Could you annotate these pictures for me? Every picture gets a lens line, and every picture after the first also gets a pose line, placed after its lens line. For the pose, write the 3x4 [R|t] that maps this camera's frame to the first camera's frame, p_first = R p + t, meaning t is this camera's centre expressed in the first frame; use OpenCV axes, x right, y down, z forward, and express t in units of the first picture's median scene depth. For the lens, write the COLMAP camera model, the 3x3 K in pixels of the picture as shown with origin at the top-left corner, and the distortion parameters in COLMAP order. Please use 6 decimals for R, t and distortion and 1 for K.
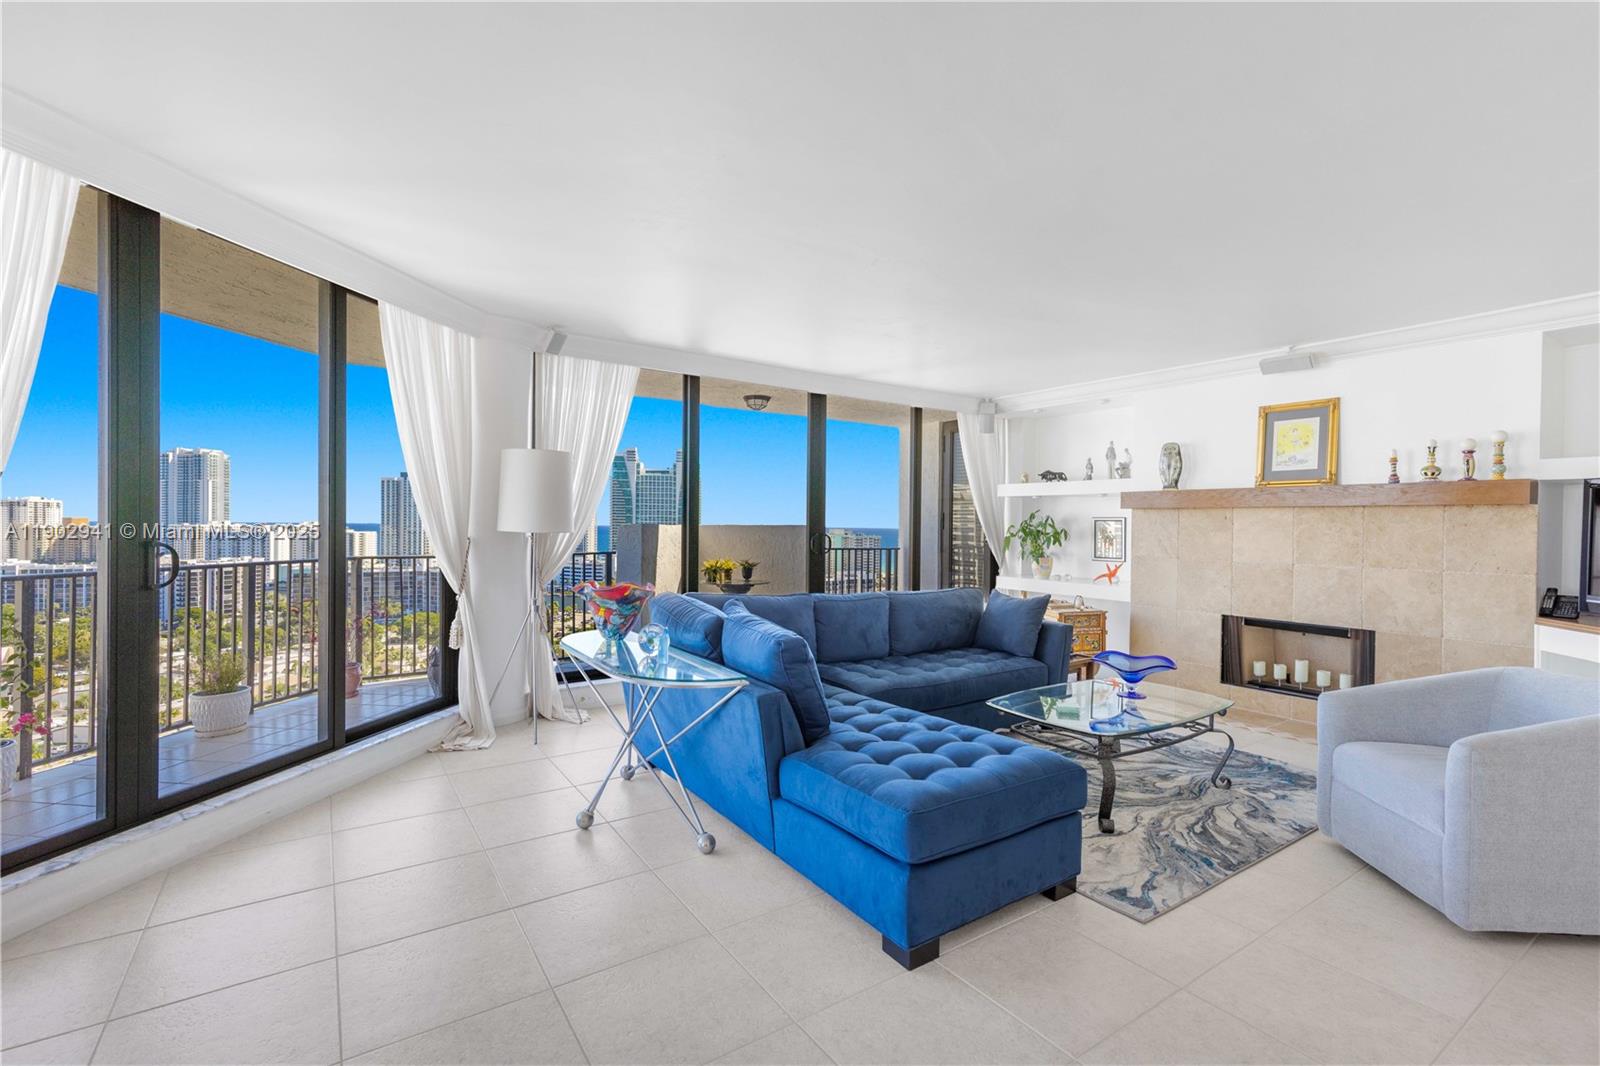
lens RADIAL K [[714.1, 0, 804.1], [0, 714.1, 525.0], [0, 0, 1]] dist [0.007208, -0.002422]
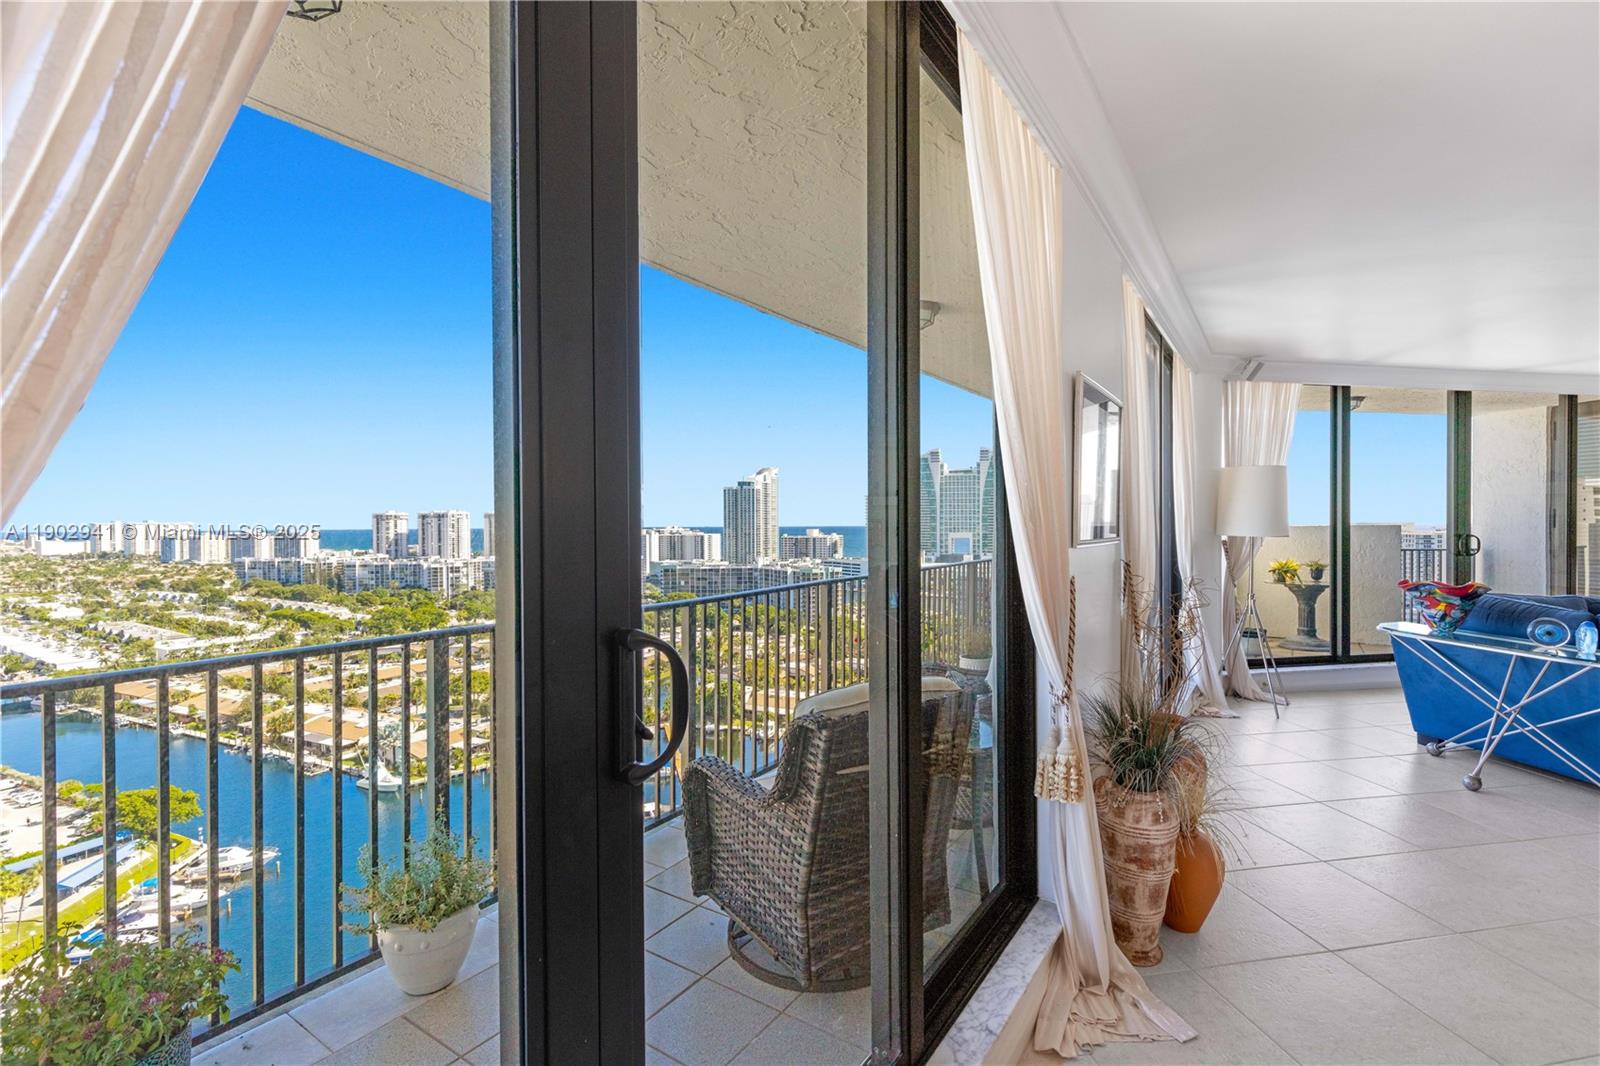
lens RADIAL K [[714.1, 0, 811.0], [0, 714.1, 528.8], [0, 0, 1]] dist [0.007208, -0.002422]
pose [[0.918929, -0.011192, -0.394264, -0.333075], [0.013579, 0.999902, 0.003265, -0.009562], [0.394189, -0.008354, 0.918991, -0.205446]]
